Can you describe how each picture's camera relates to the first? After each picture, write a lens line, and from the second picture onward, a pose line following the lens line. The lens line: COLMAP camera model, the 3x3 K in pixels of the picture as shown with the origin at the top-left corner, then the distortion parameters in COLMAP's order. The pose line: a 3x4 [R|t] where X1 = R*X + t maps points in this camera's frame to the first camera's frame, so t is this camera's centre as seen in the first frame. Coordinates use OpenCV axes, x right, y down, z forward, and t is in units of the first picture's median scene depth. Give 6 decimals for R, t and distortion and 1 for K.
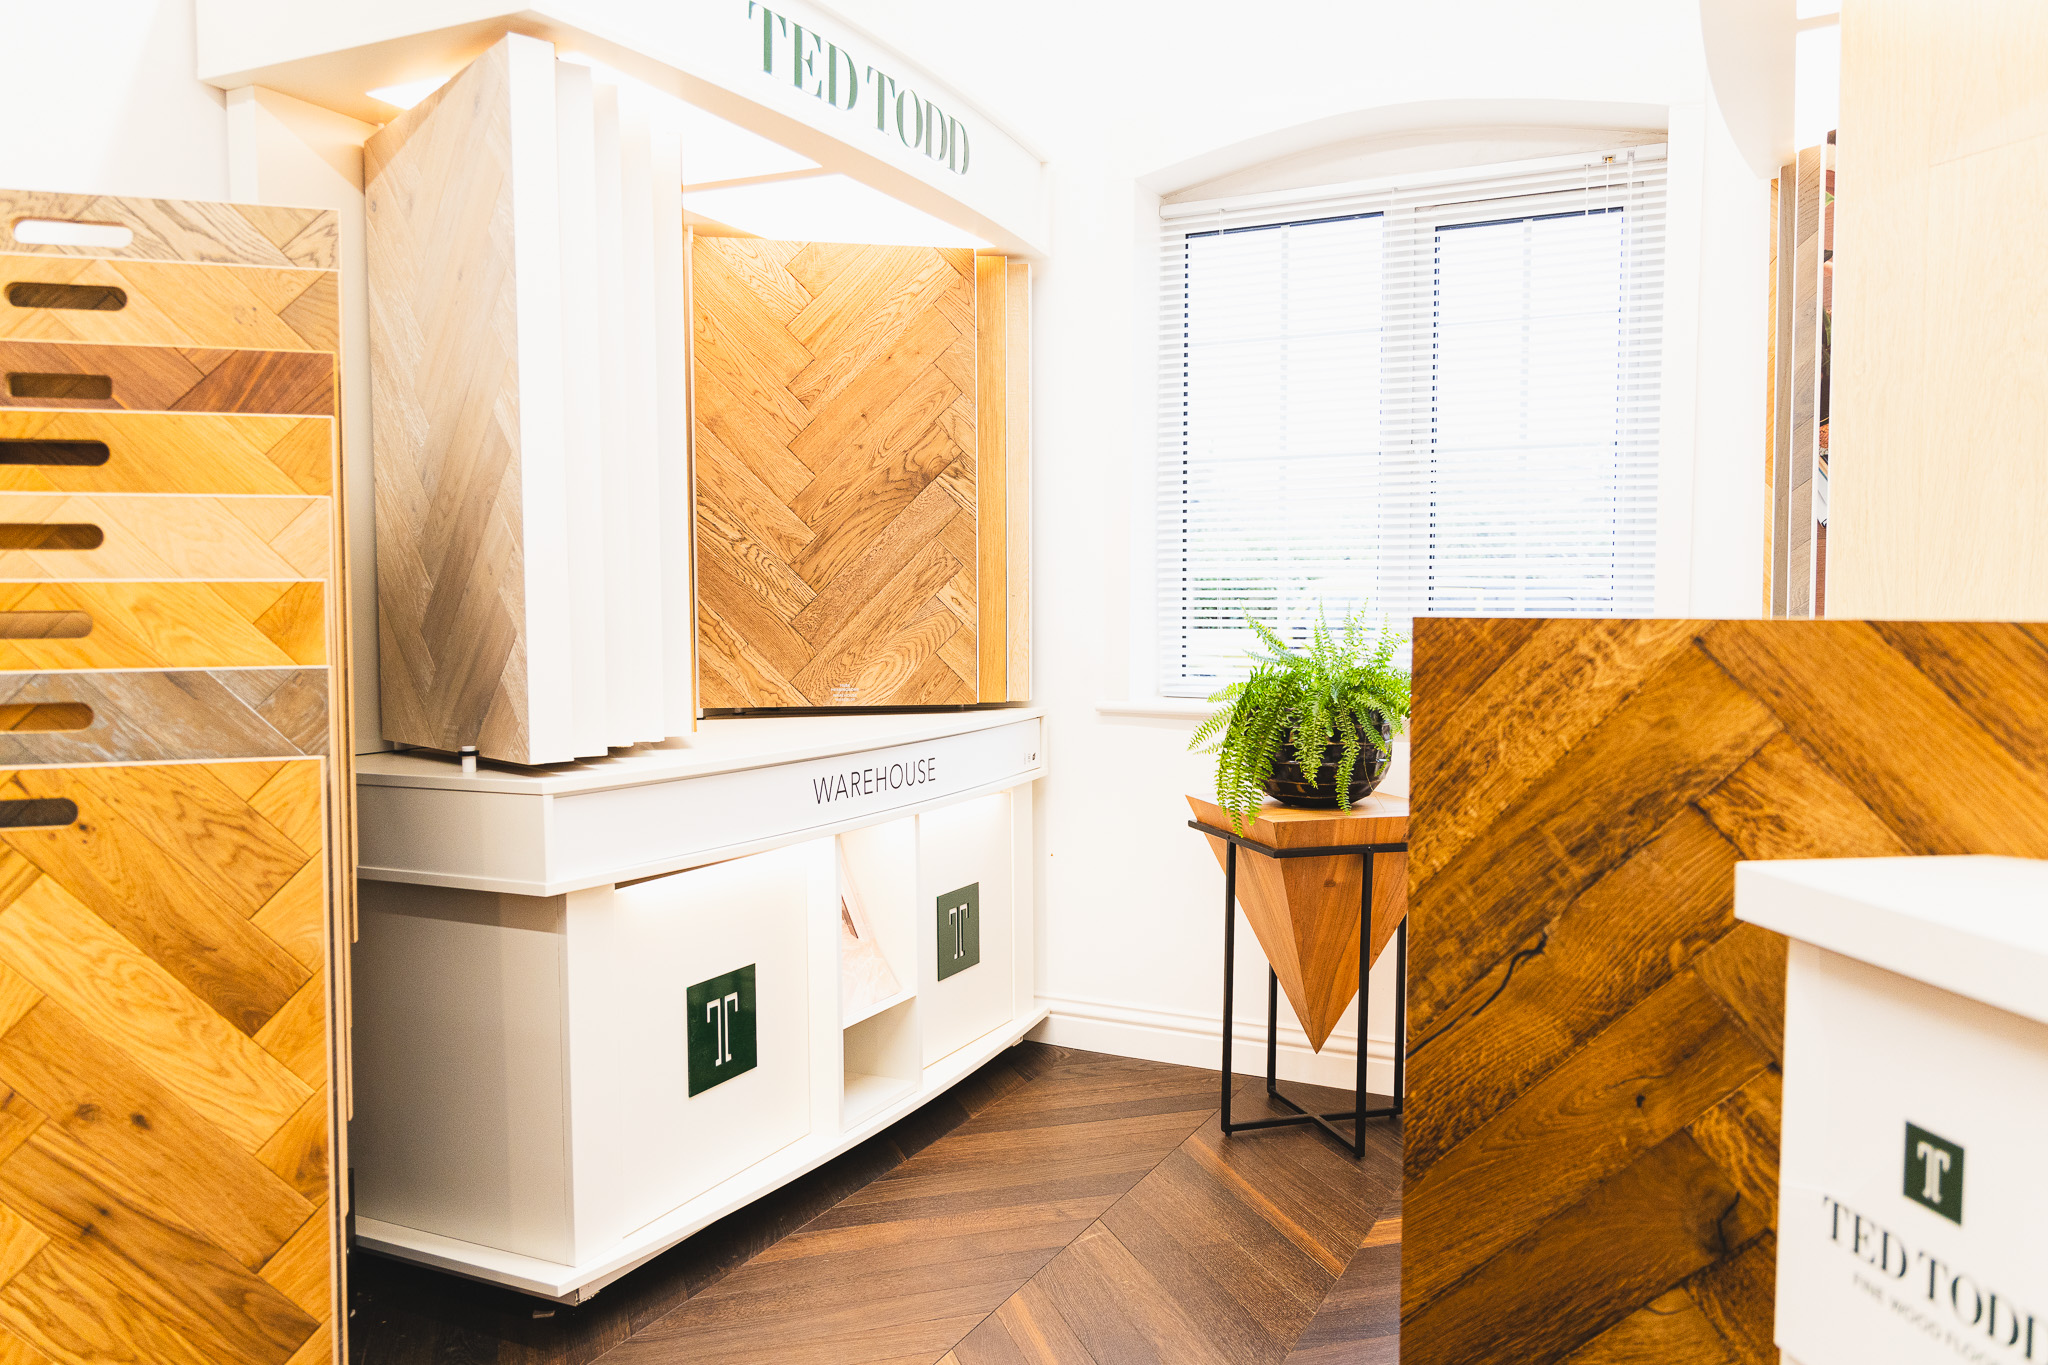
lens RADIAL K [[1503.9, 0, 1024.0], [0, 1503.9, 682.5], [0, 0, 1]] dist [0.001835, 0.000458]
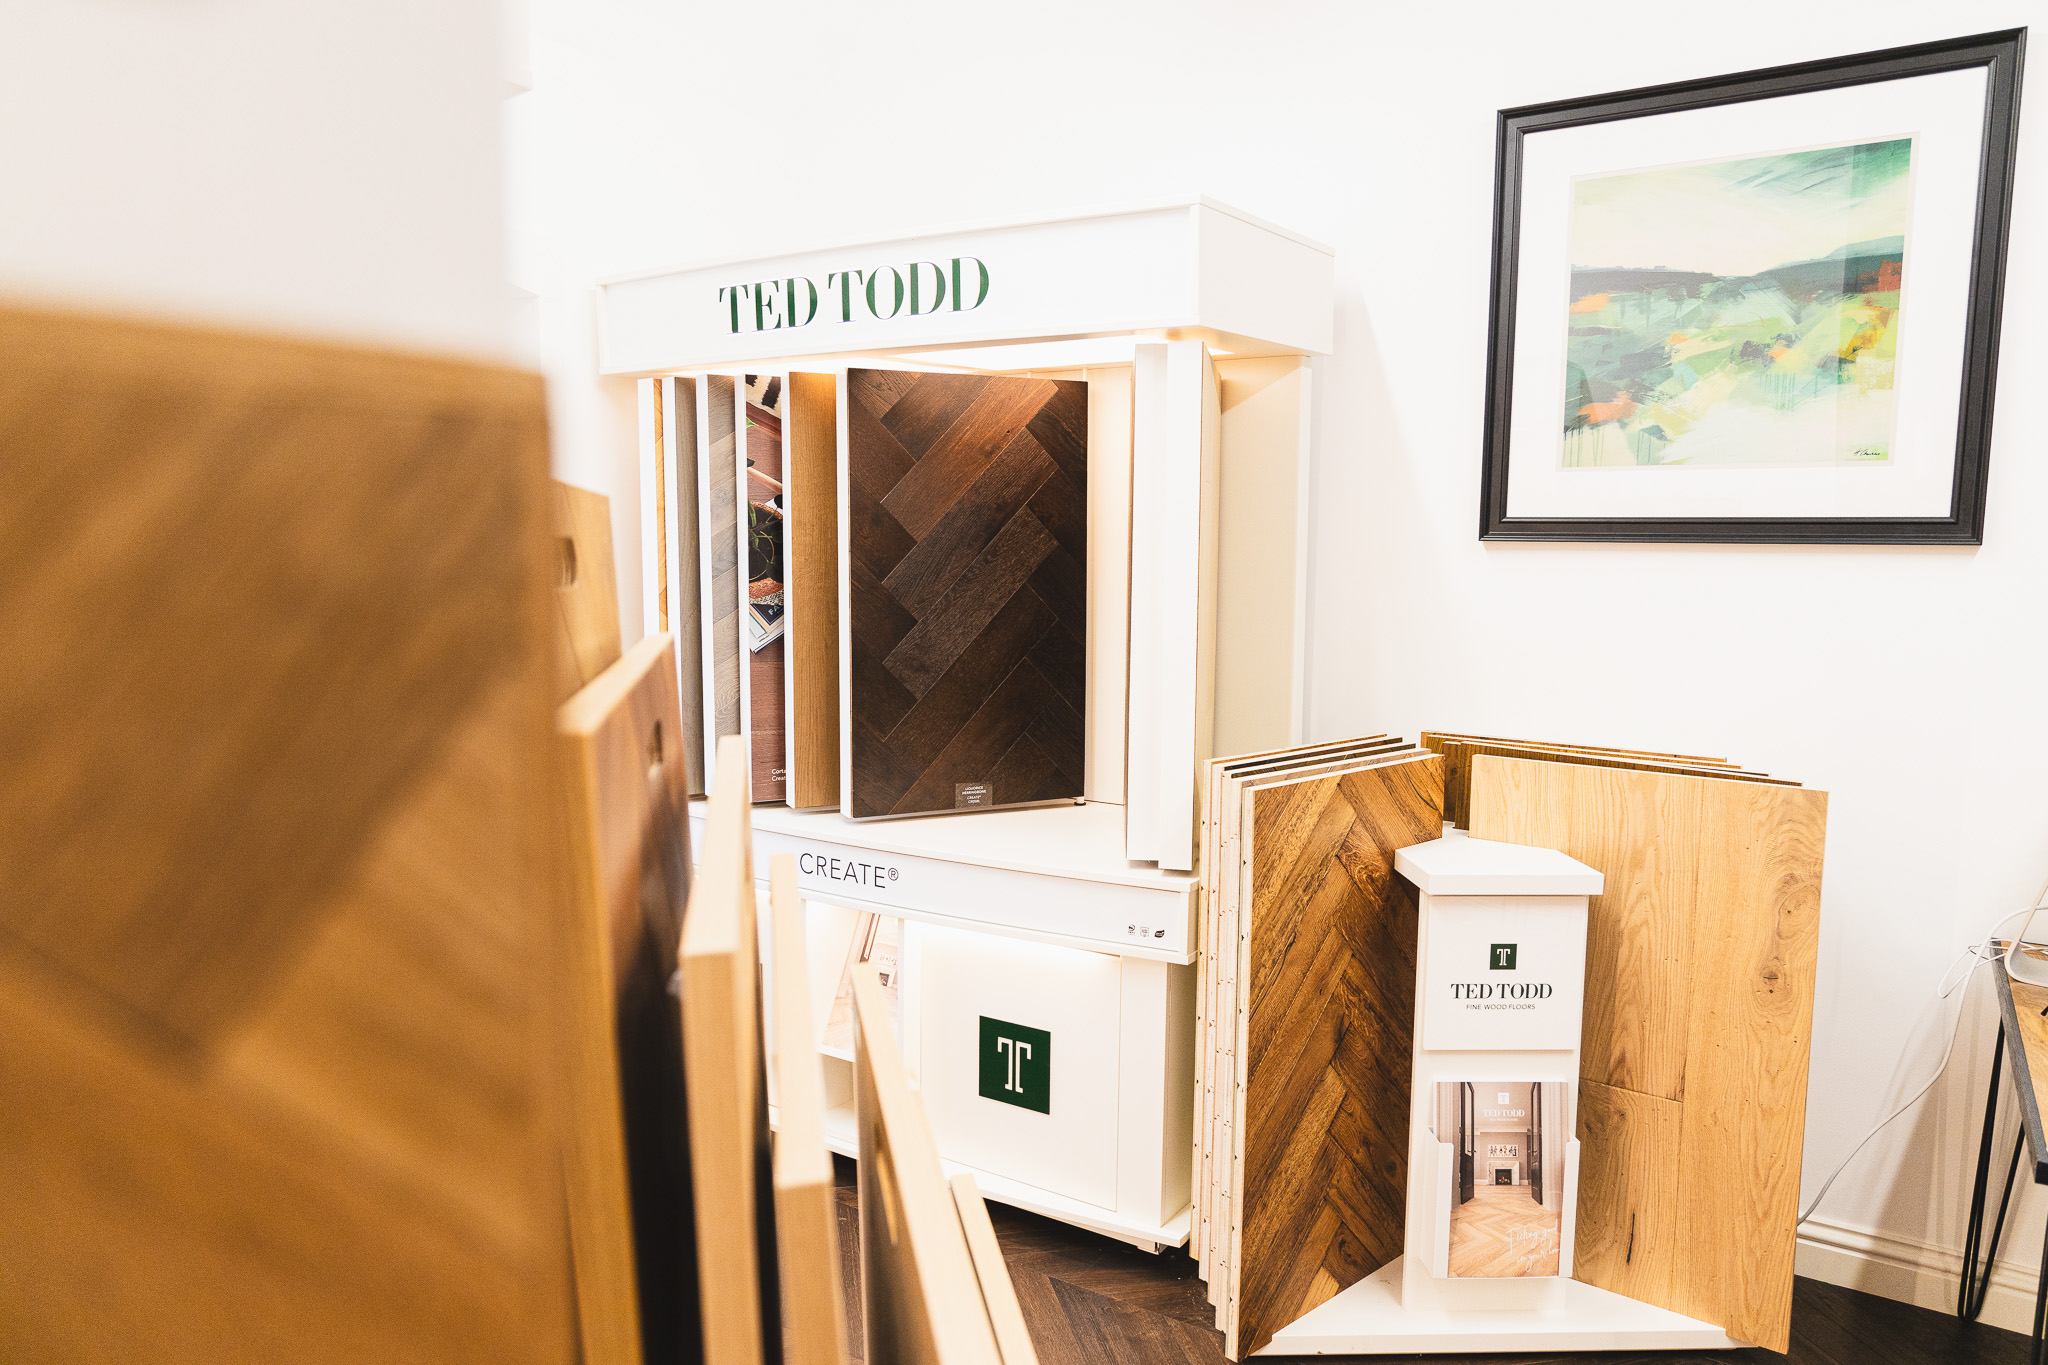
lens RADIAL K [[1382.7, 0, 964.7], [0, 1382.7, 684.6], [0, 0, 1]] dist [-0.035337, -0.000384]
pose [[0.142088, -0.111241, 0.983583, -1.723061], [0.047609, 0.993283, 0.105460, -0.438991], [-0.988708, 0.031843, 0.146430, 1.282153]]
